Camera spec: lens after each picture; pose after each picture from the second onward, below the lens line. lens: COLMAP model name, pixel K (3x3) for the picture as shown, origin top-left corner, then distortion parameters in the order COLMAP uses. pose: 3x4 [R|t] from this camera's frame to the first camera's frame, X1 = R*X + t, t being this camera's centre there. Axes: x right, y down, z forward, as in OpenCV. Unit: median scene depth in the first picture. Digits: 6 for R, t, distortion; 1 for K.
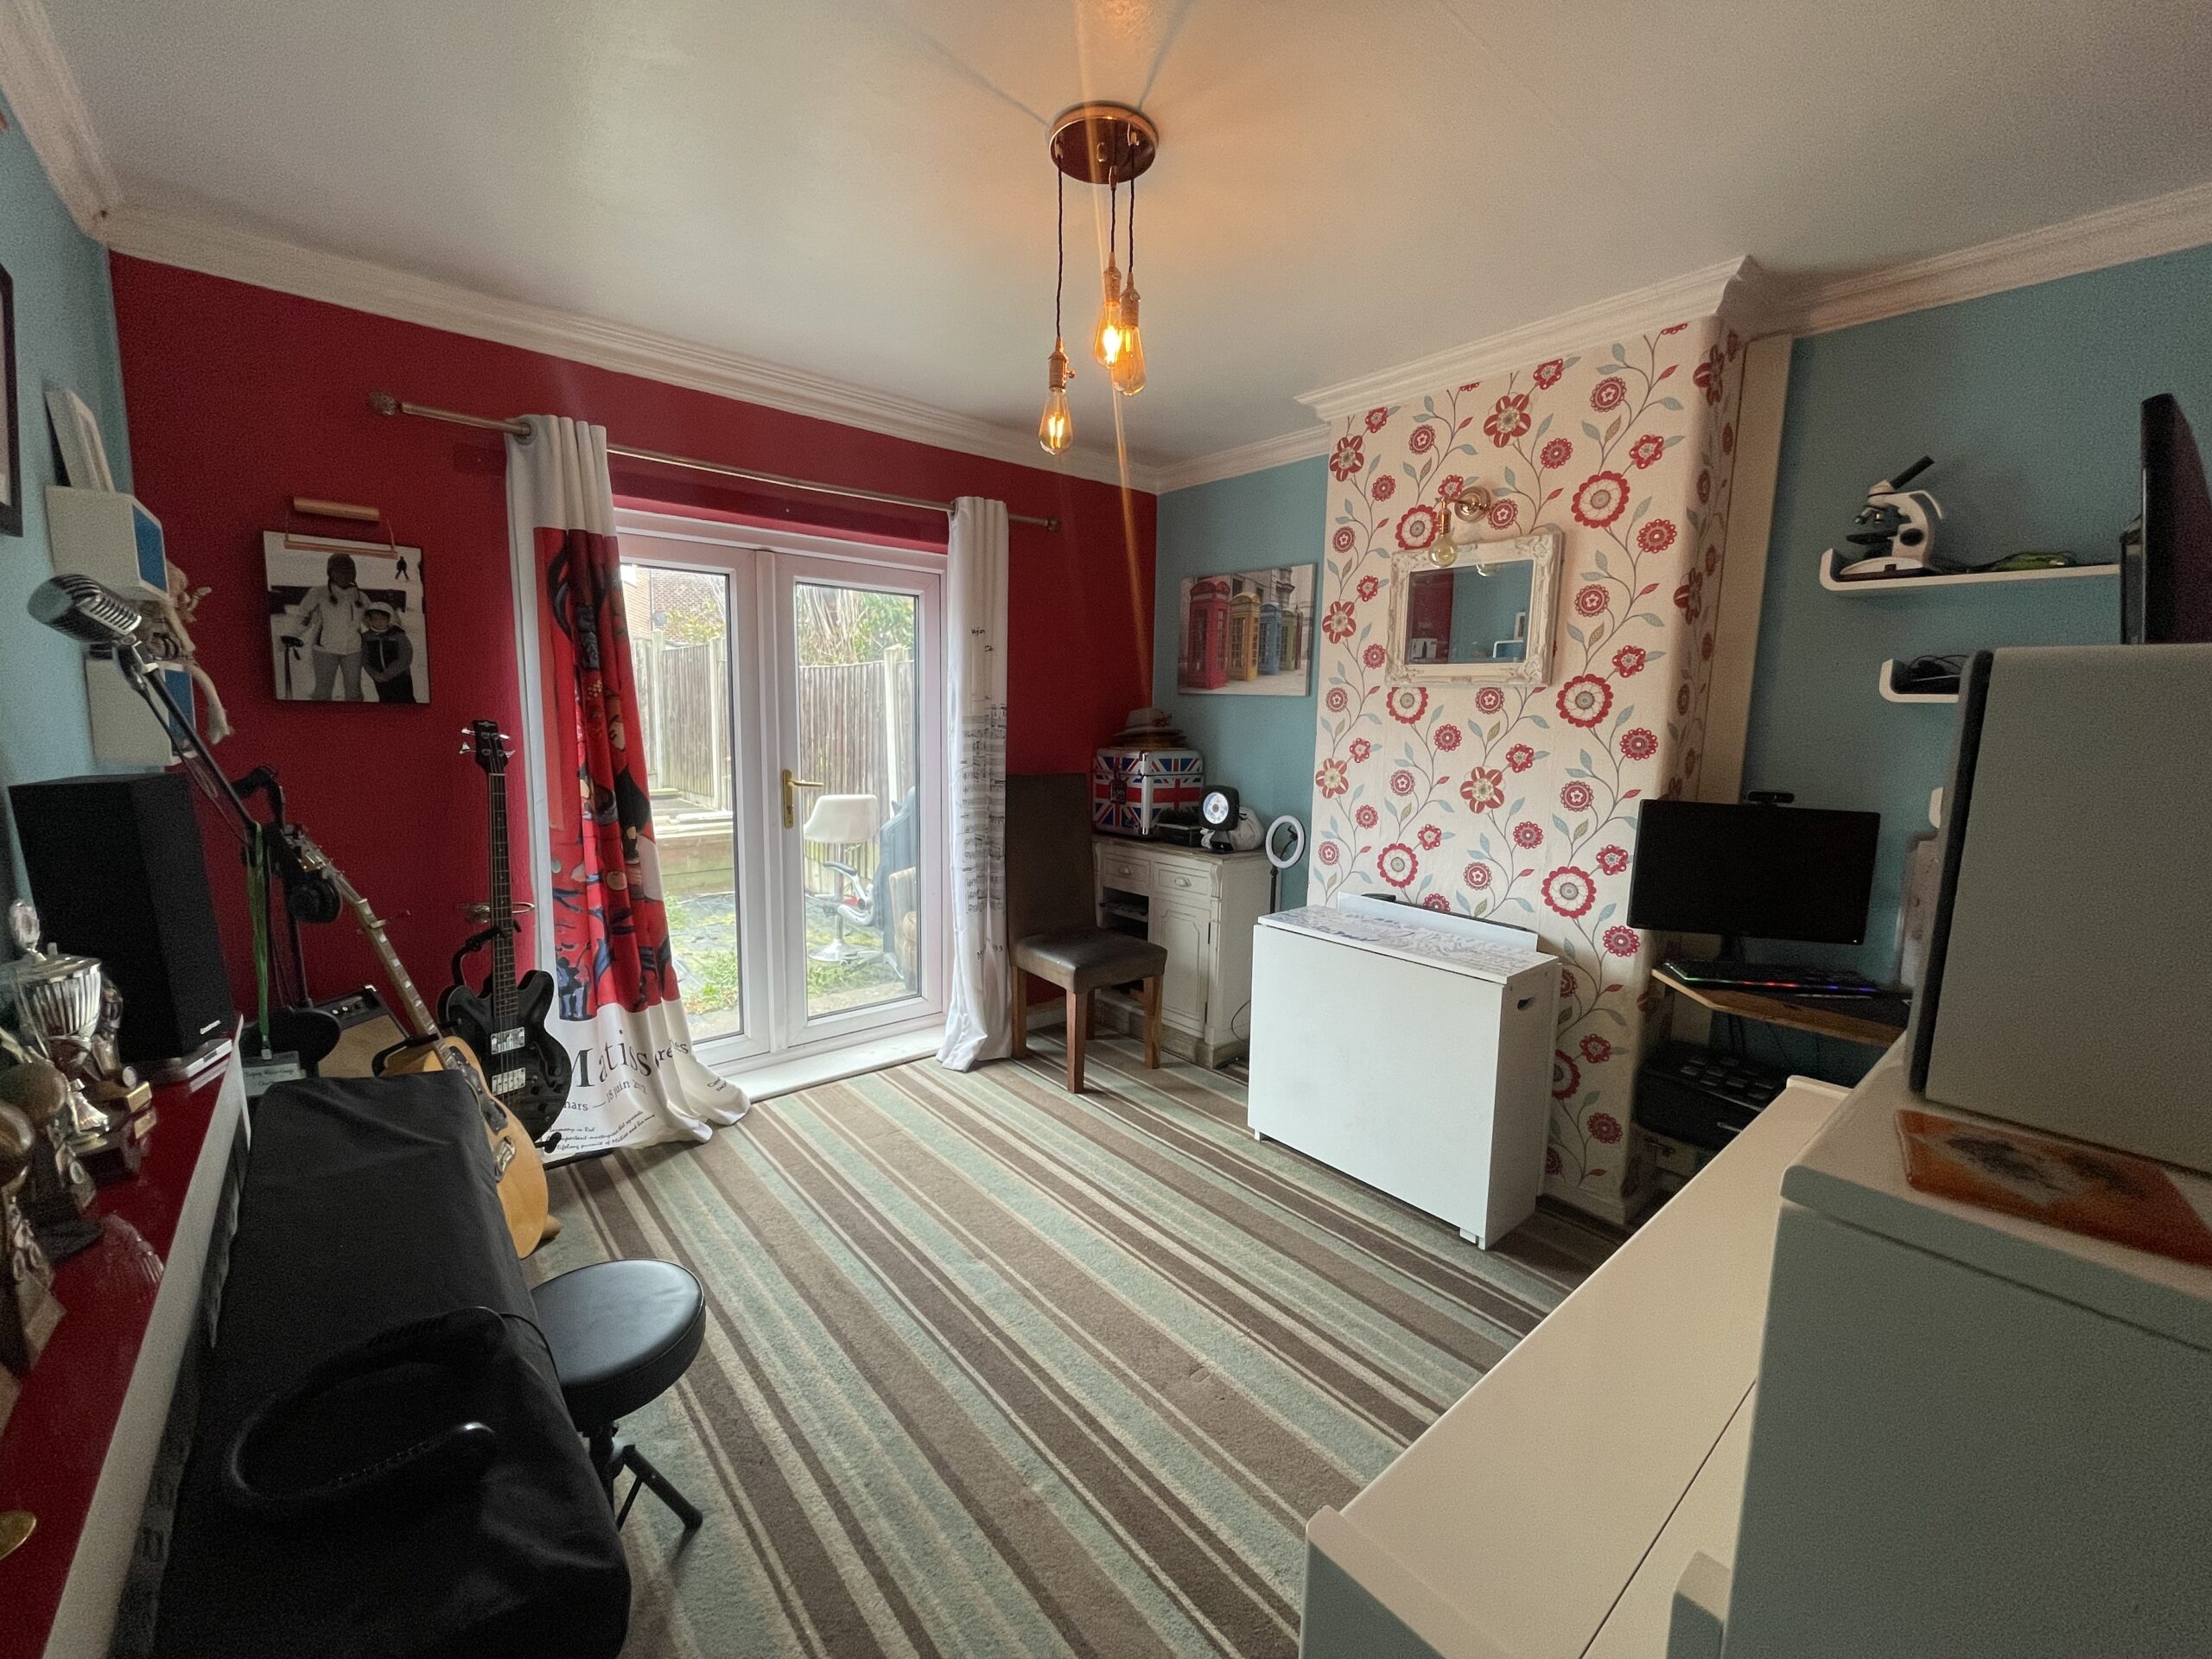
lens RADIAL K [[895.3, 0, 1105.0], [0, 895.3, 823.2], [0, 0, 1]] dist [-0.000855, -0.000171]
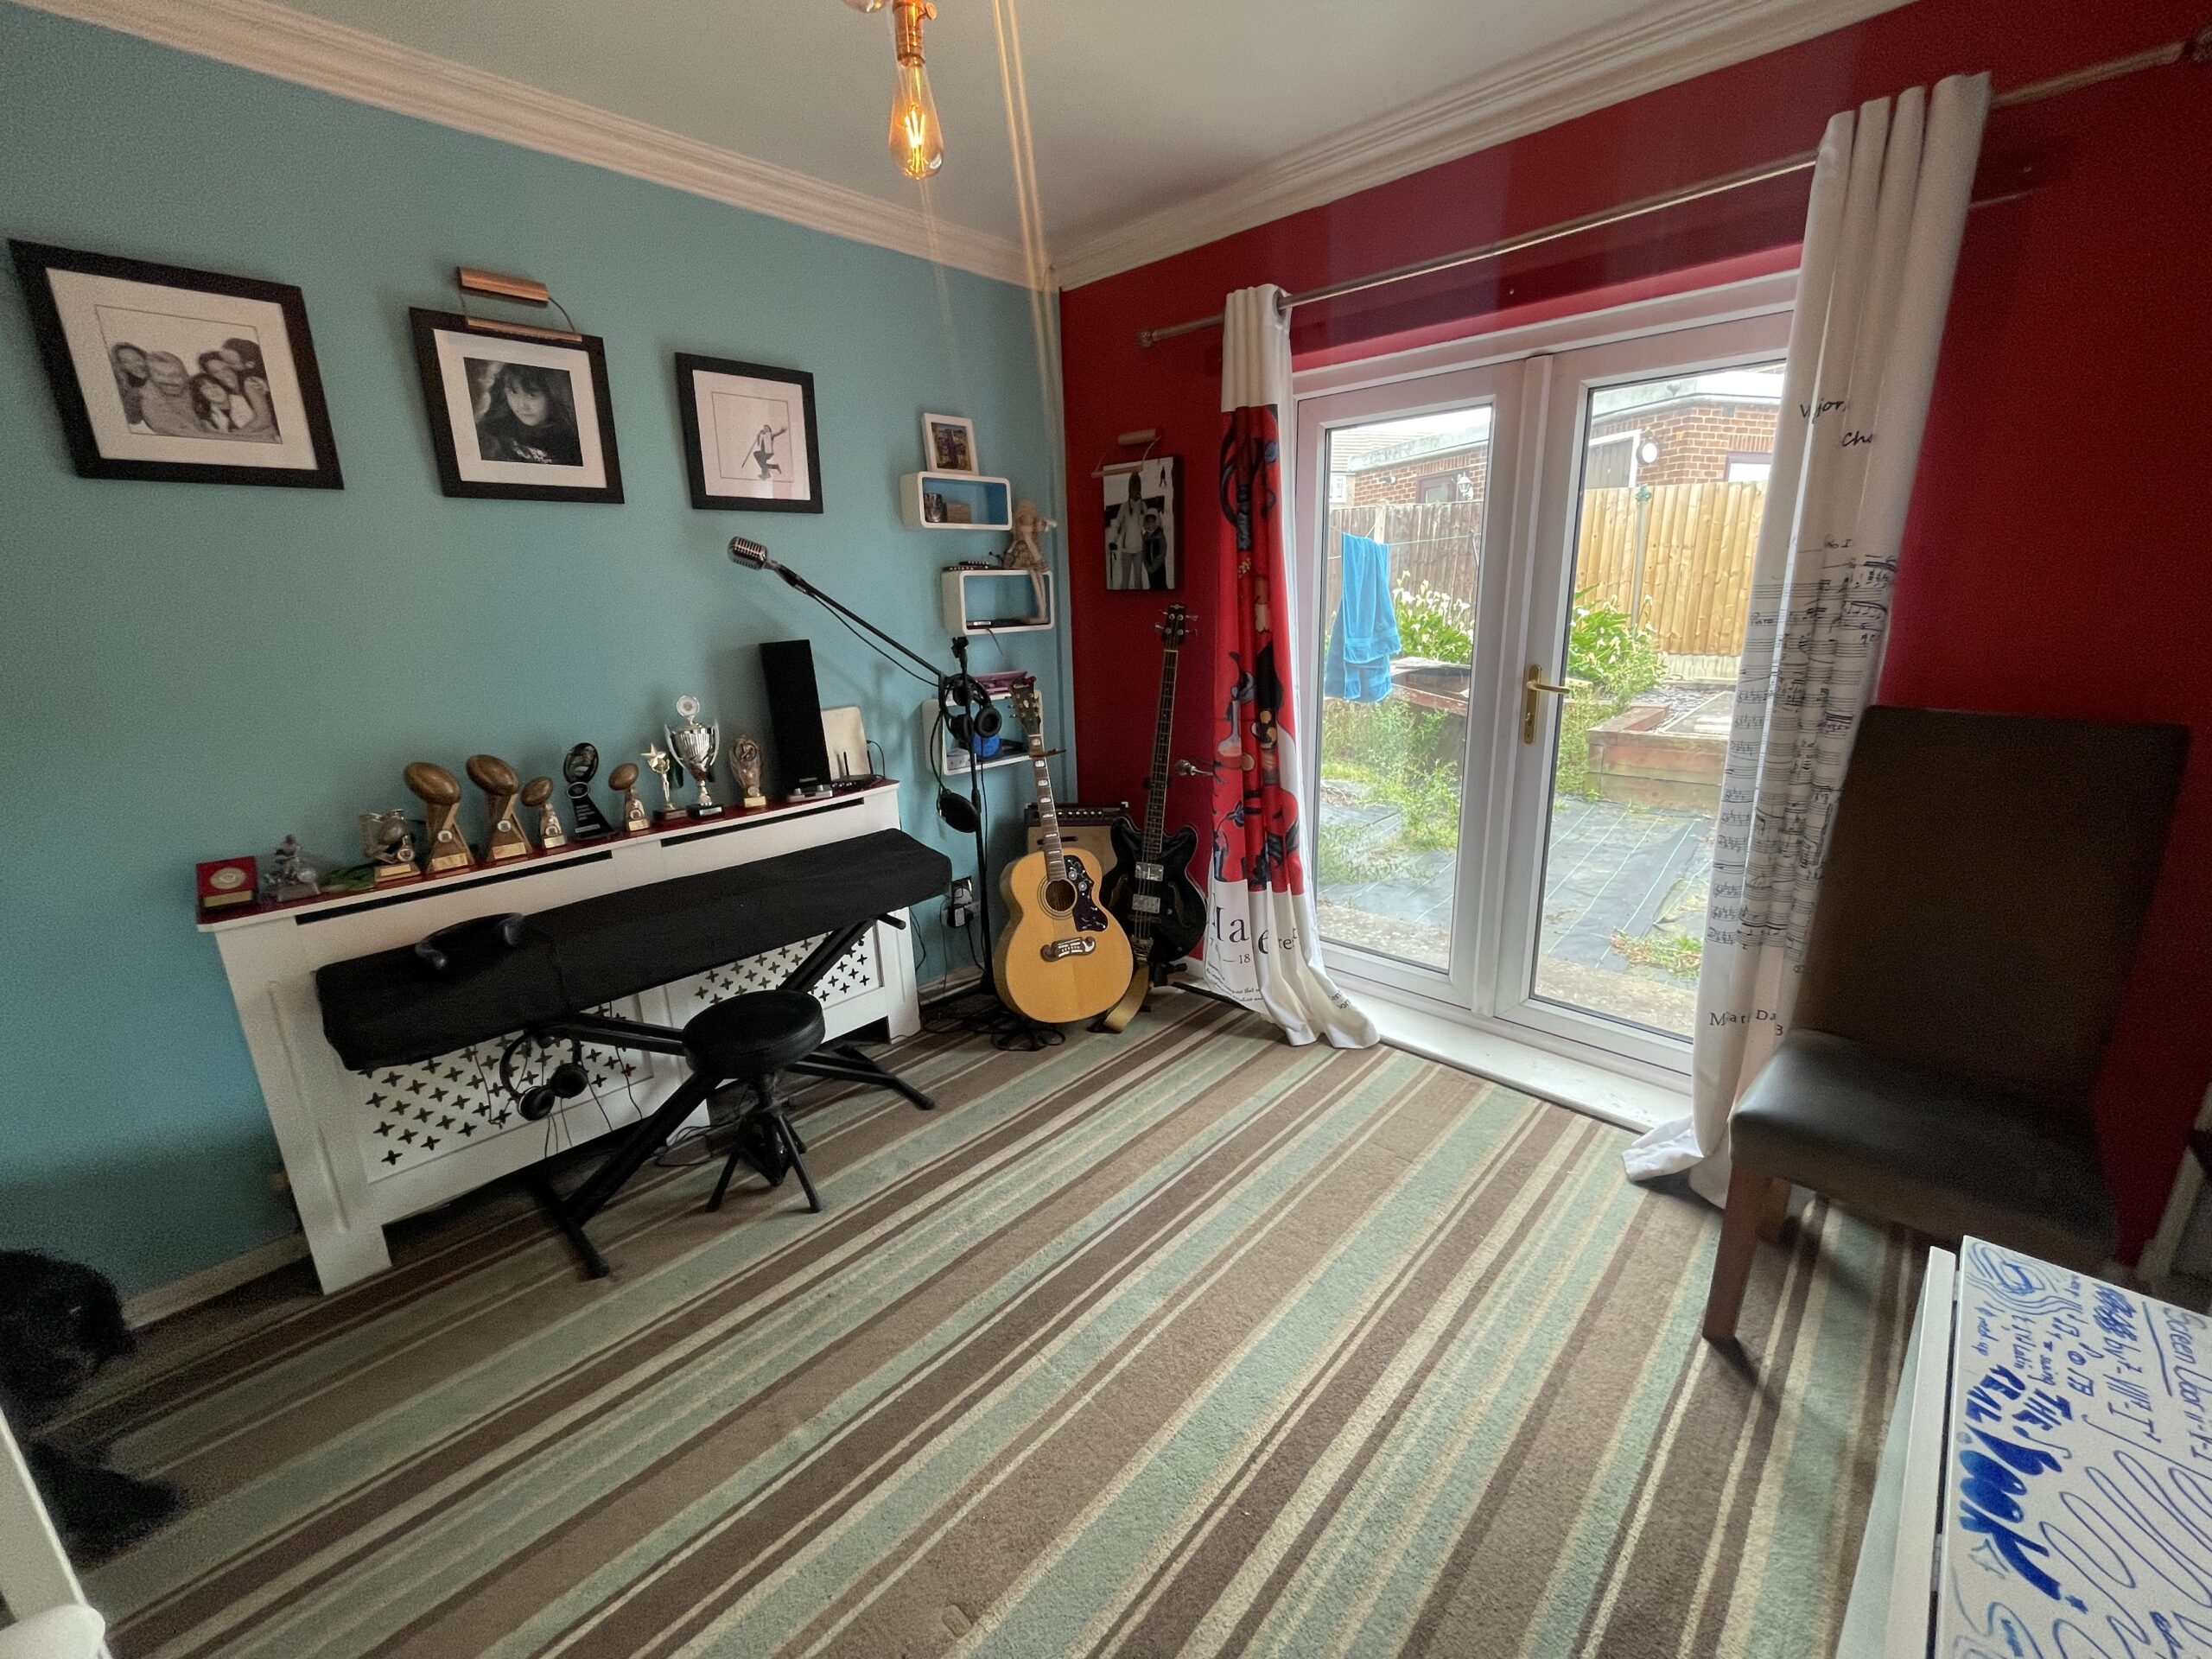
lens RADIAL K [[895.3, 0, 1105.0], [0, 895.3, 823.2], [0, 0, 1]] dist [-0.000855, -0.000171]
pose [[0.097439, 0.235410, -0.966999, 0.477951], [-0.094682, 0.969409, 0.226456, -0.089567], [0.990728, 0.069491, 0.116747, 0.766671]]
